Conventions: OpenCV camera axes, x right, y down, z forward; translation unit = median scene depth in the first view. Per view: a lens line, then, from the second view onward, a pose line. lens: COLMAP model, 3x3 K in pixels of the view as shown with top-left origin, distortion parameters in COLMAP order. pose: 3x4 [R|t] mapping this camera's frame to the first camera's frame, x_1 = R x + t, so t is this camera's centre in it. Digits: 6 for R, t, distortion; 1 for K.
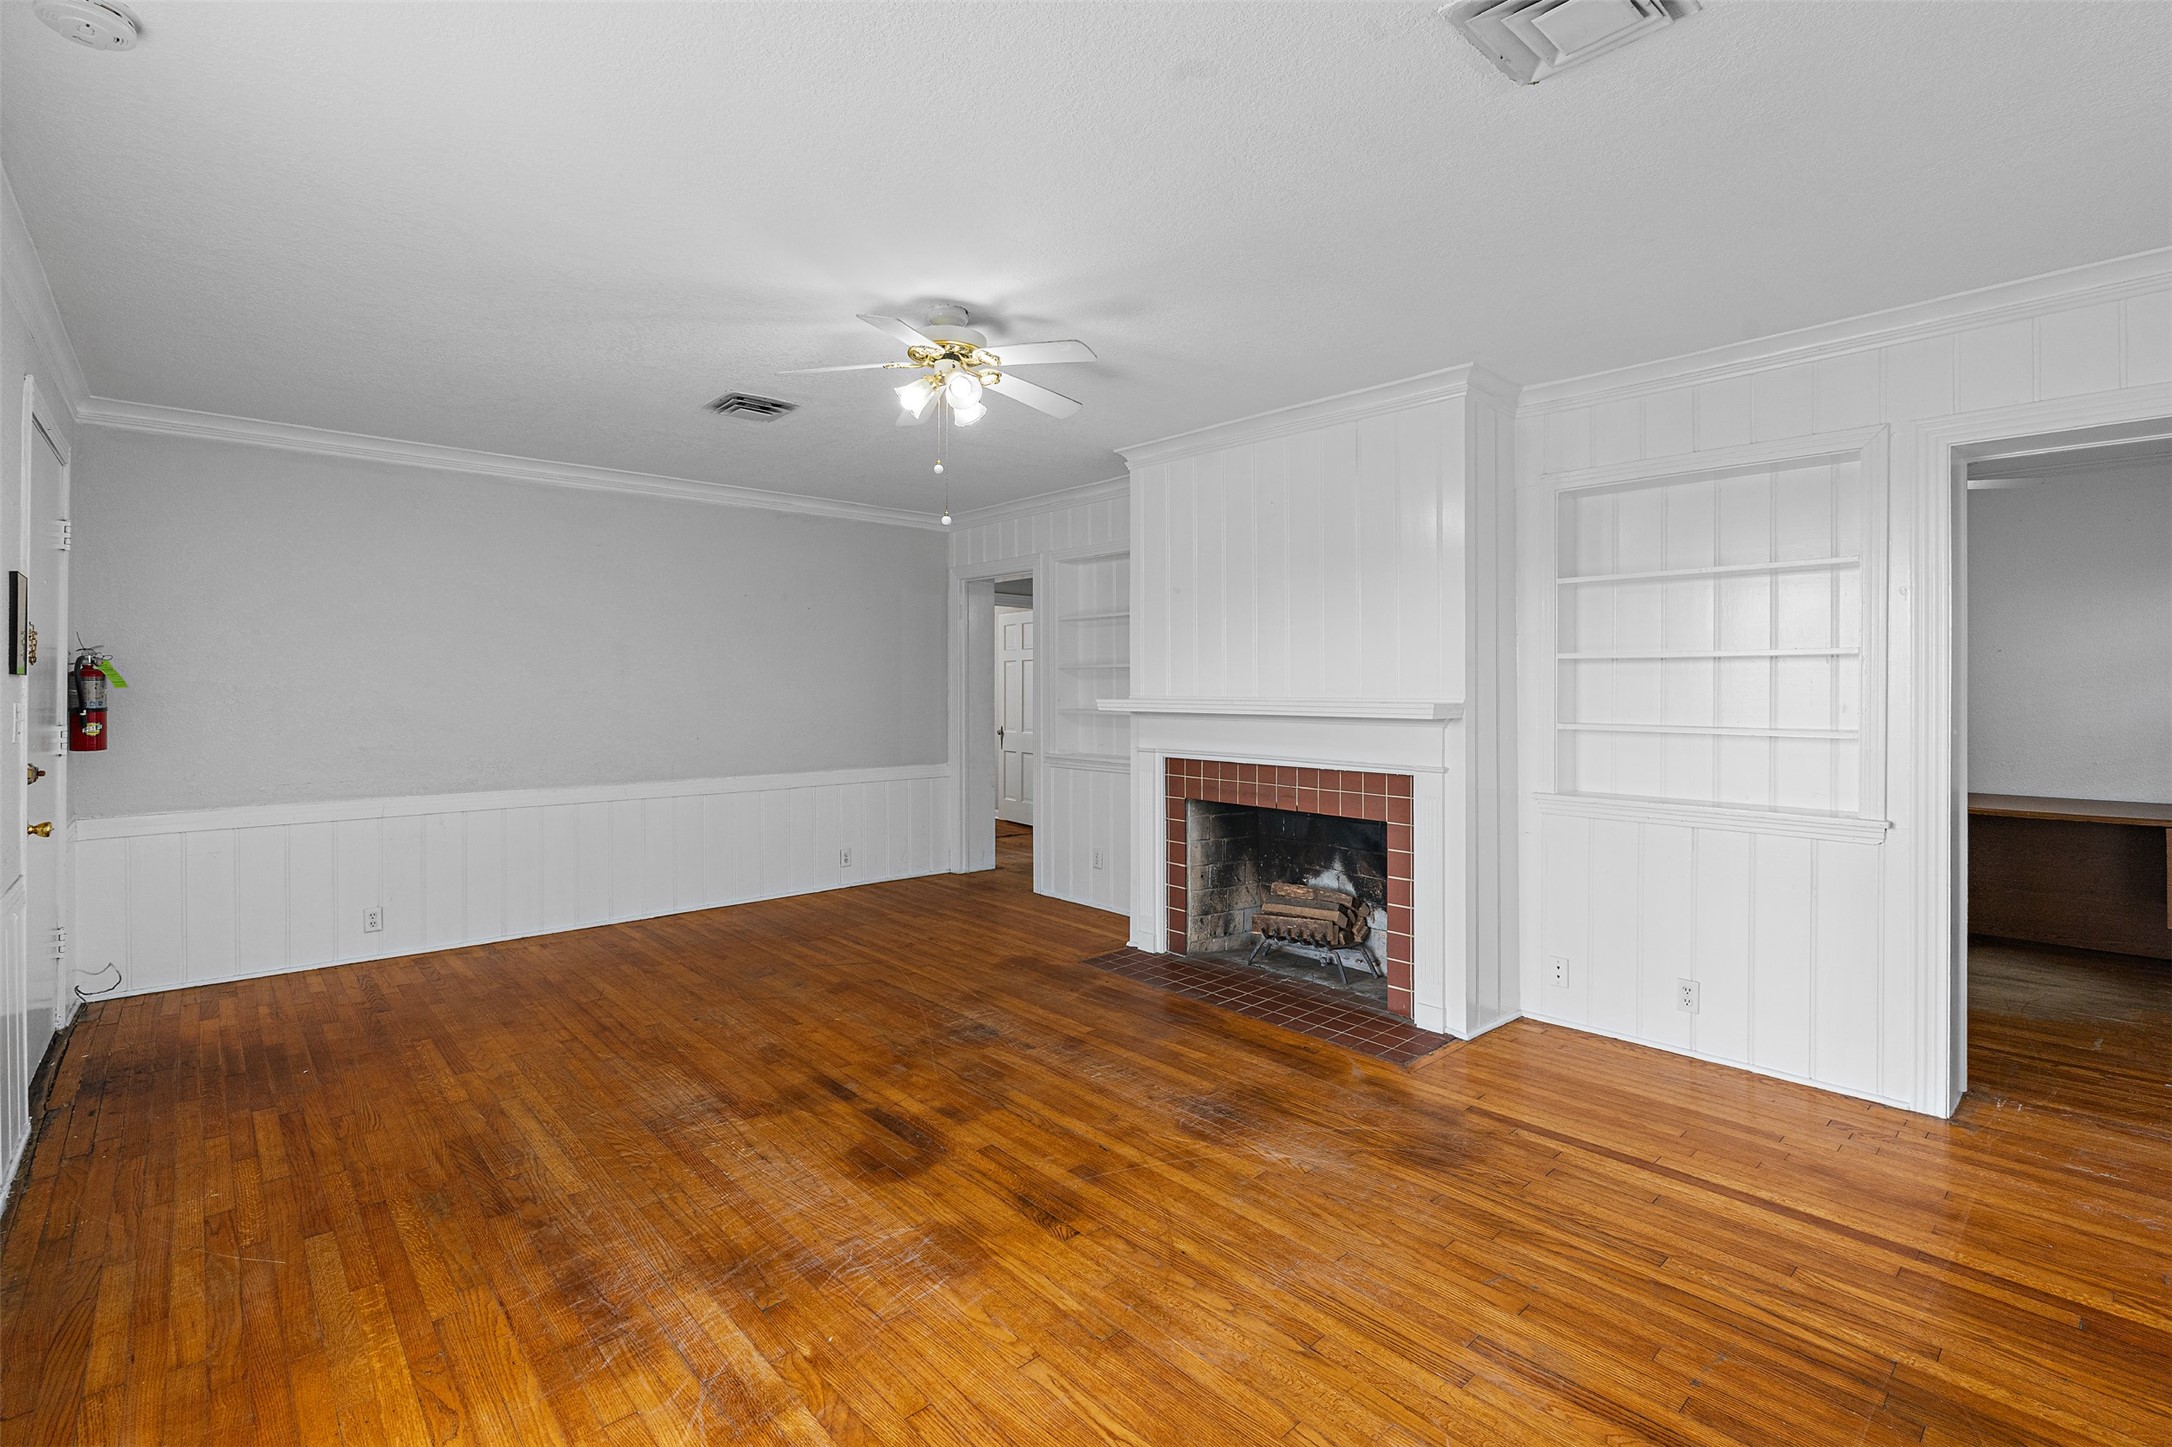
lens RADIAL K [[975.4, 0, 1085.9], [0, 975.4, 687.6], [0, 0, 1]] dist [-0.004336, -0.000563]
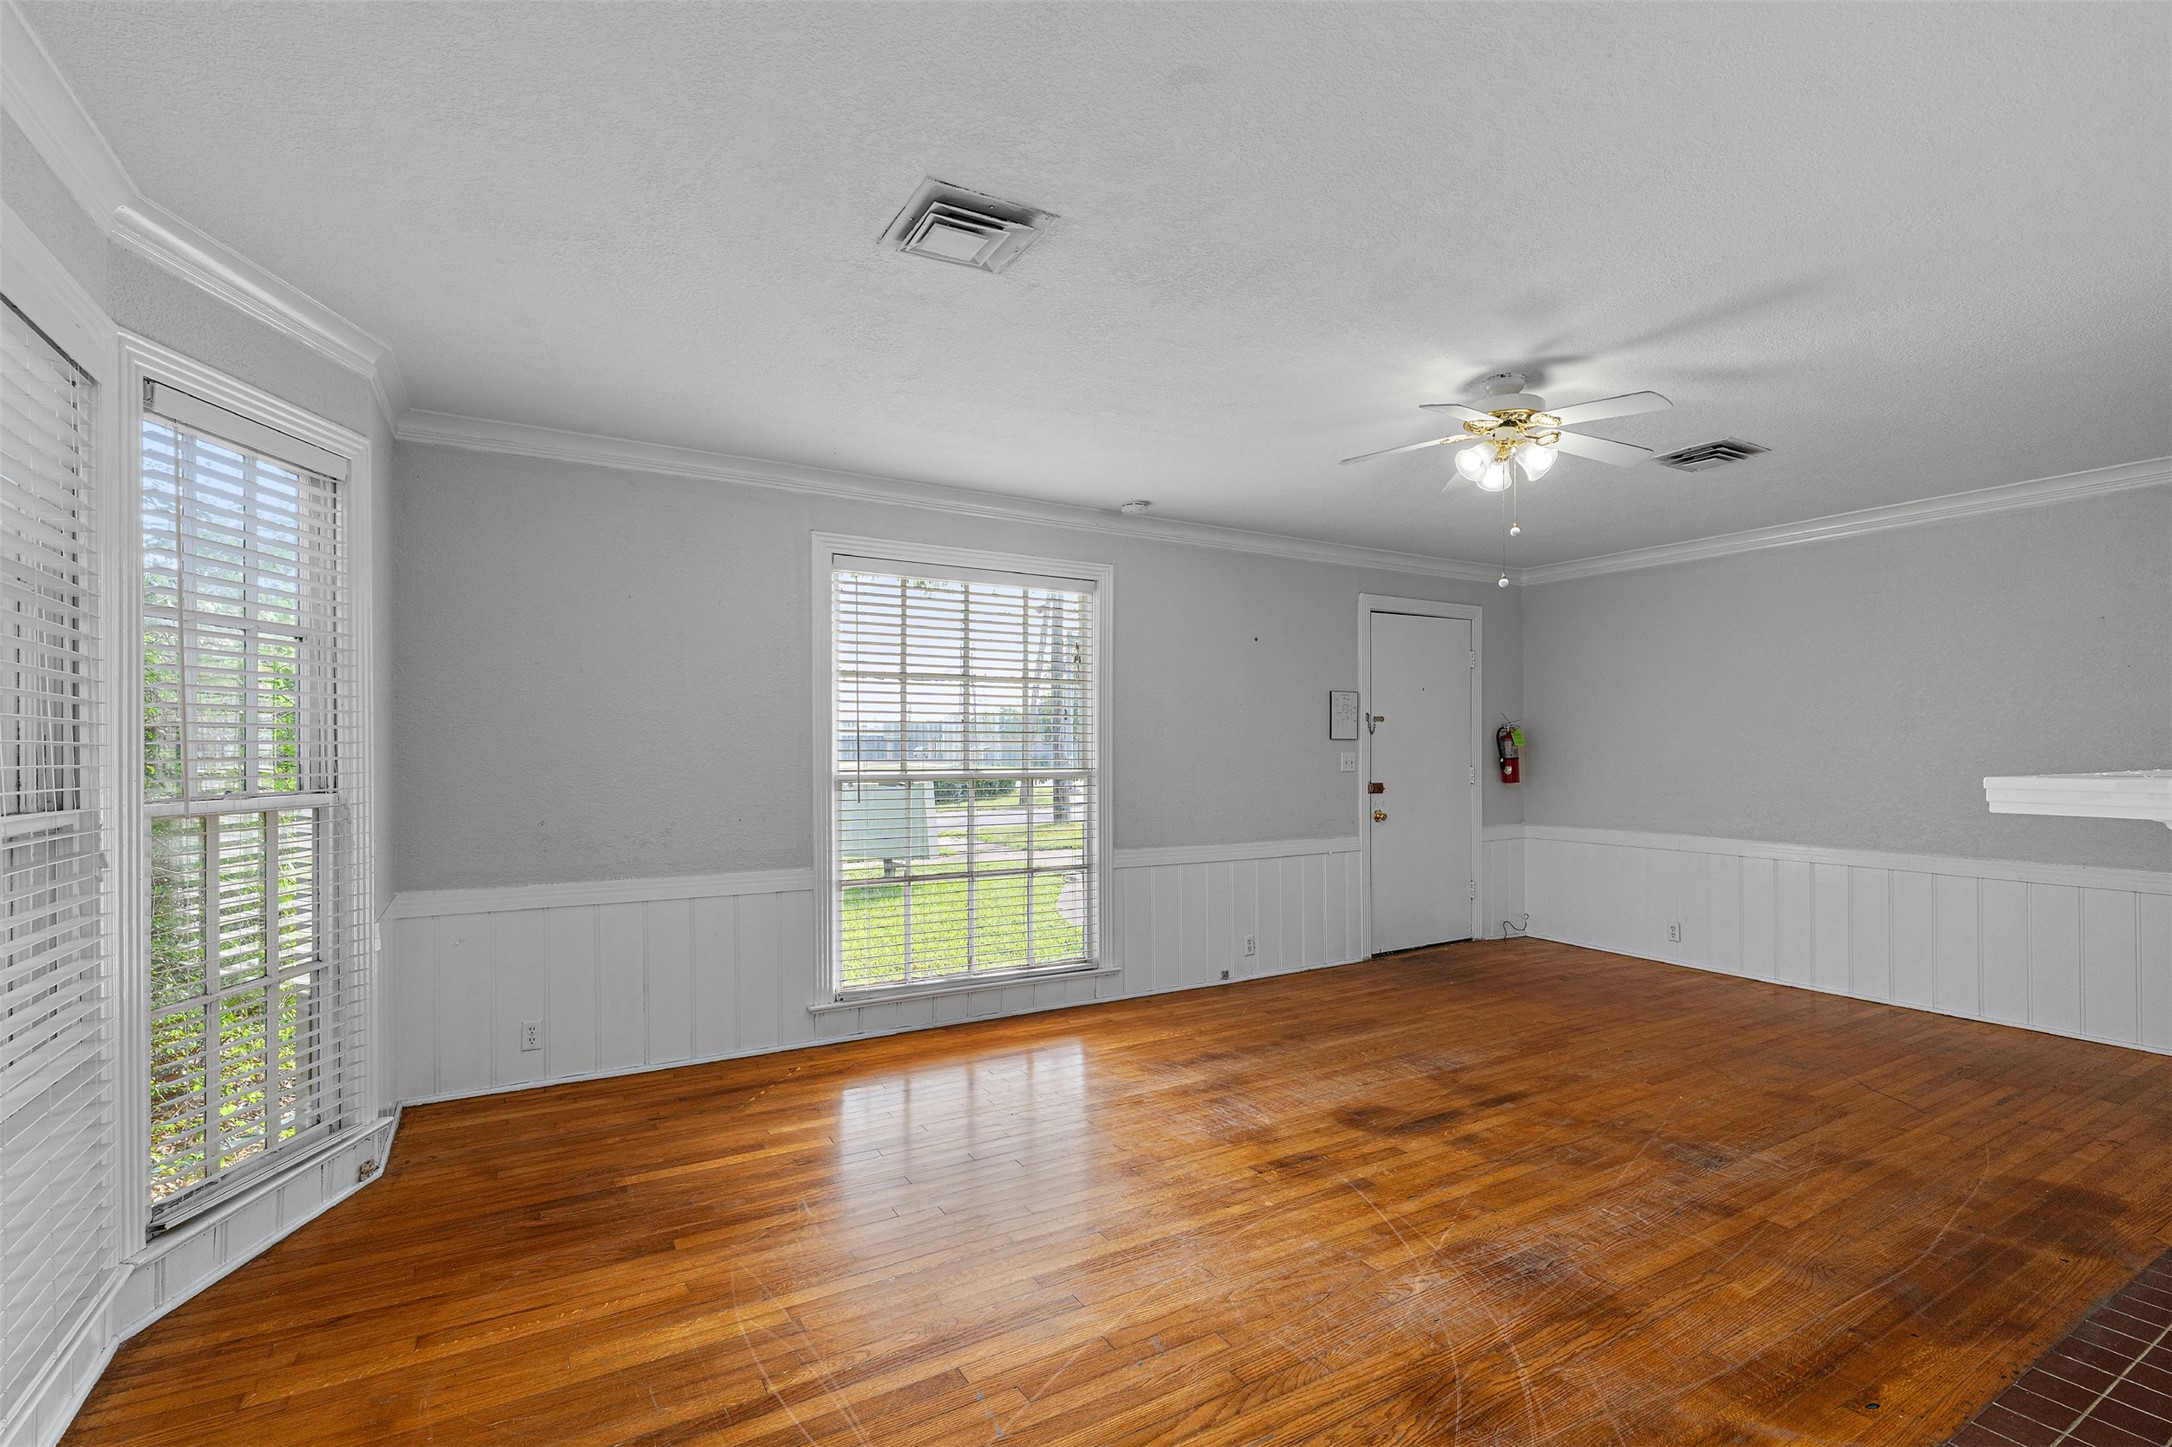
lens RADIAL K [[991.4, 0, 1091.5], [0, 991.4, 740.8], [0, 0, 1]] dist [-0.002248, 0.000083]
pose [[-0.201343, -0.006352, -0.979500, 1.012794], [0.000539, 0.999978, -0.006596, 0.004422], [0.979521, -0.001856, -0.201335, 0.812266]]
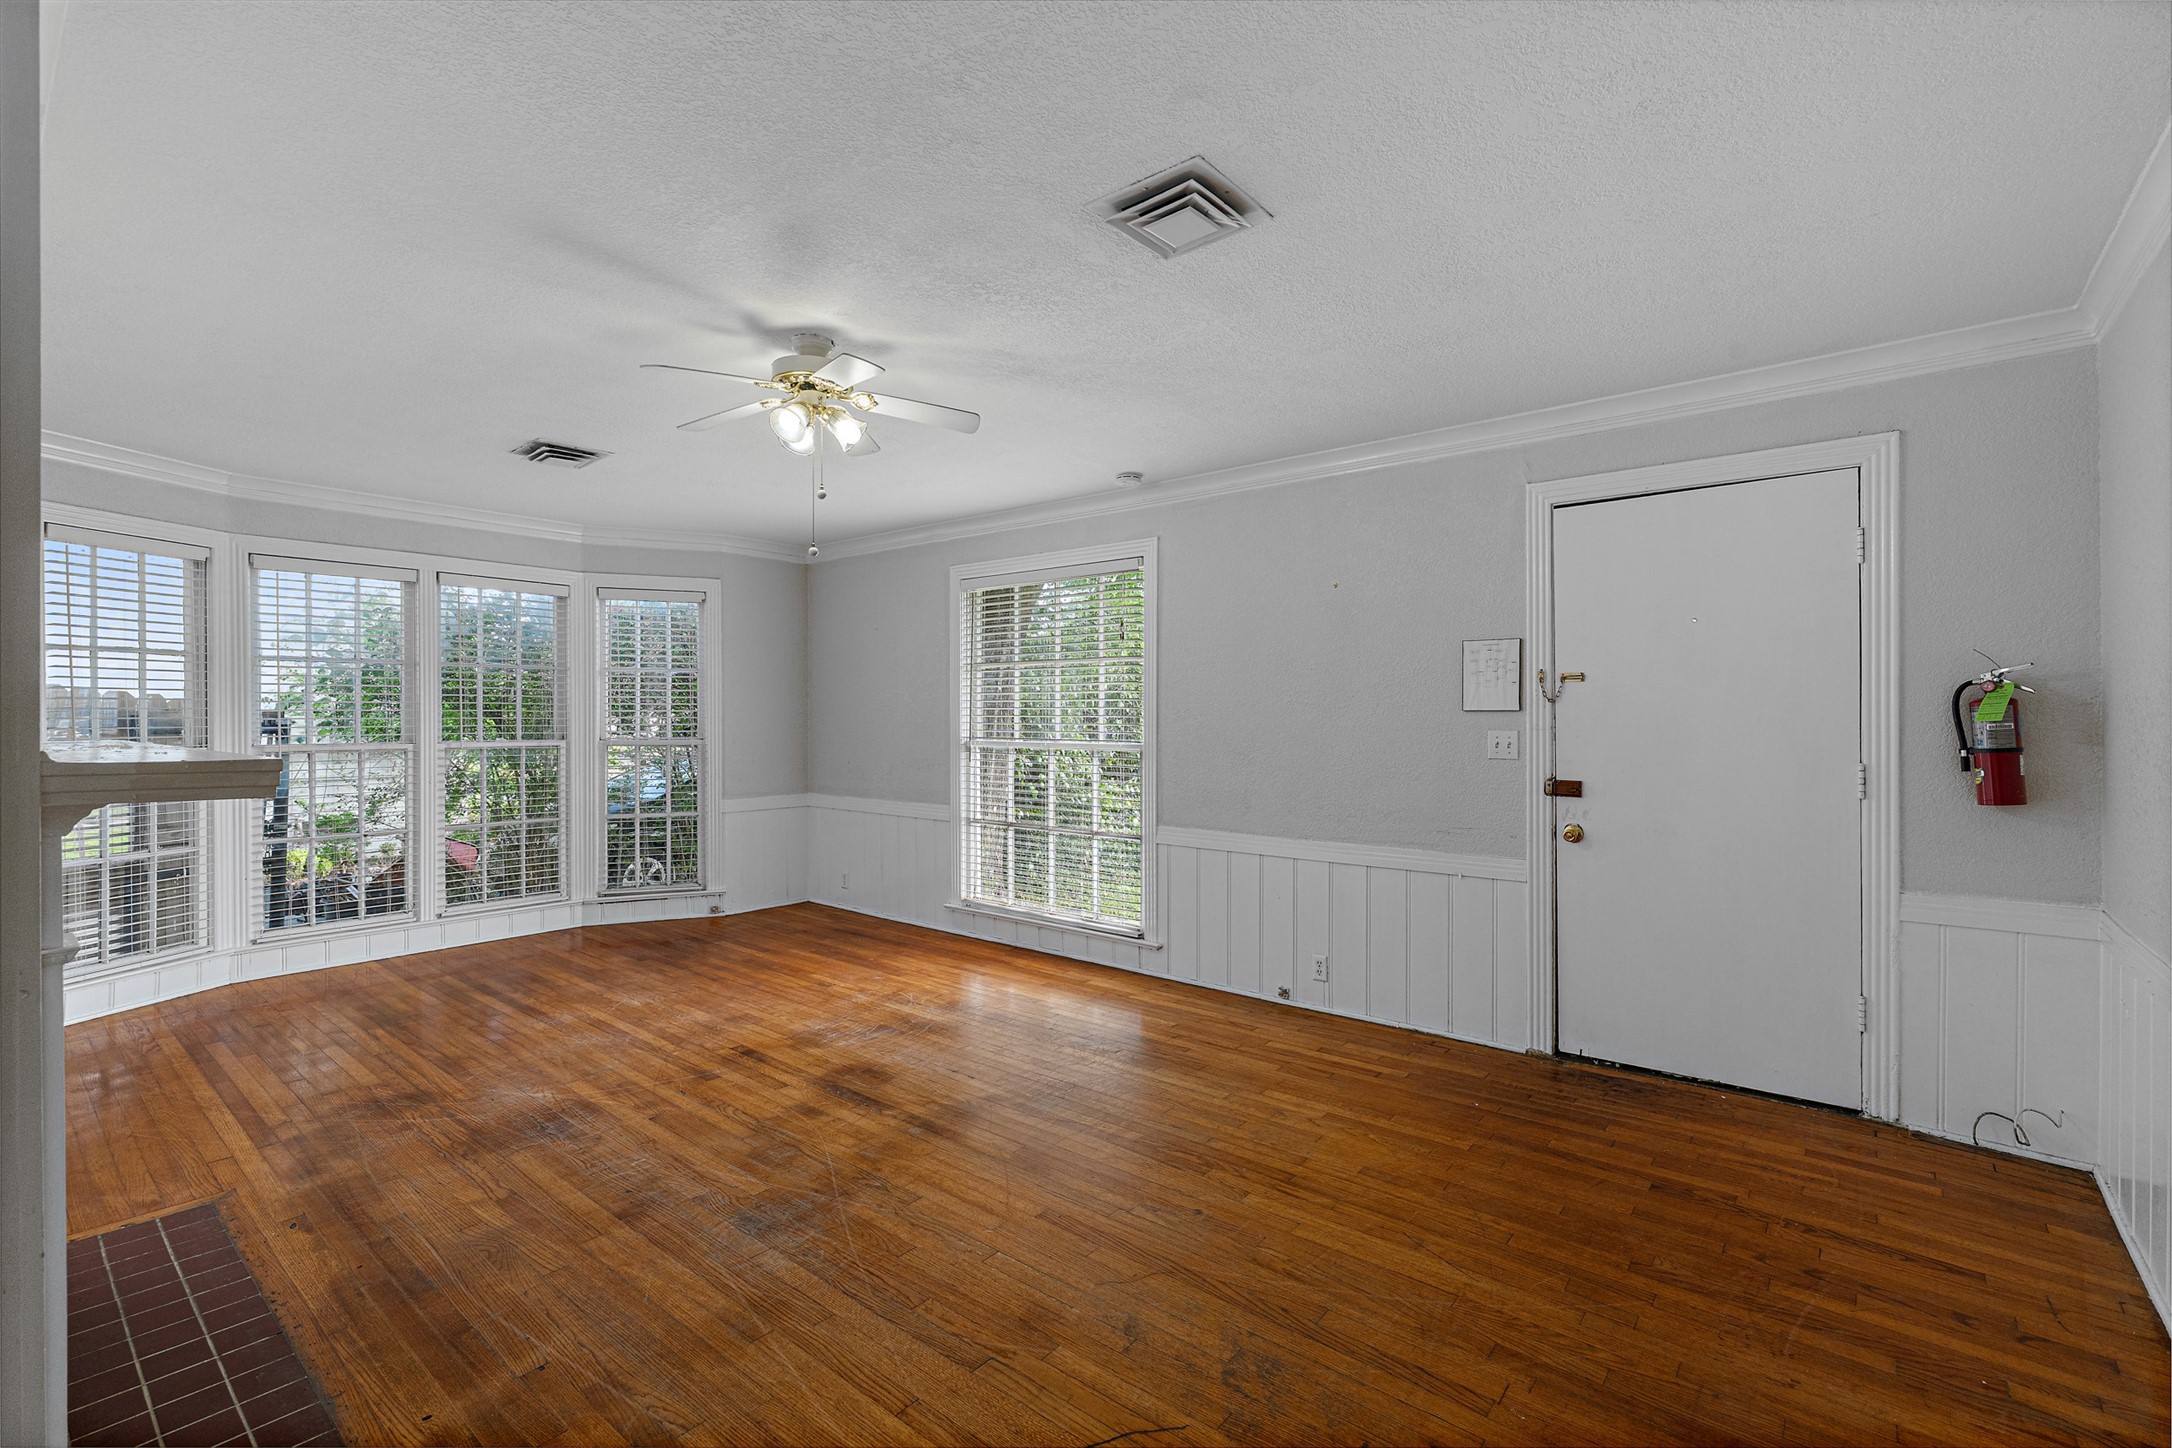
lens RADIAL K [[961.0, 0, 1074.6], [0, 961.0, 721.7], [0, 0, 1]] dist [-0.002573, -0.000253]
pose [[-0.991499, -0.001036, -0.130113, -0.289424], [-0.001418, 0.999995, 0.002842, 0.000558], [0.130110, 0.003003, -0.991495, 2.087927]]
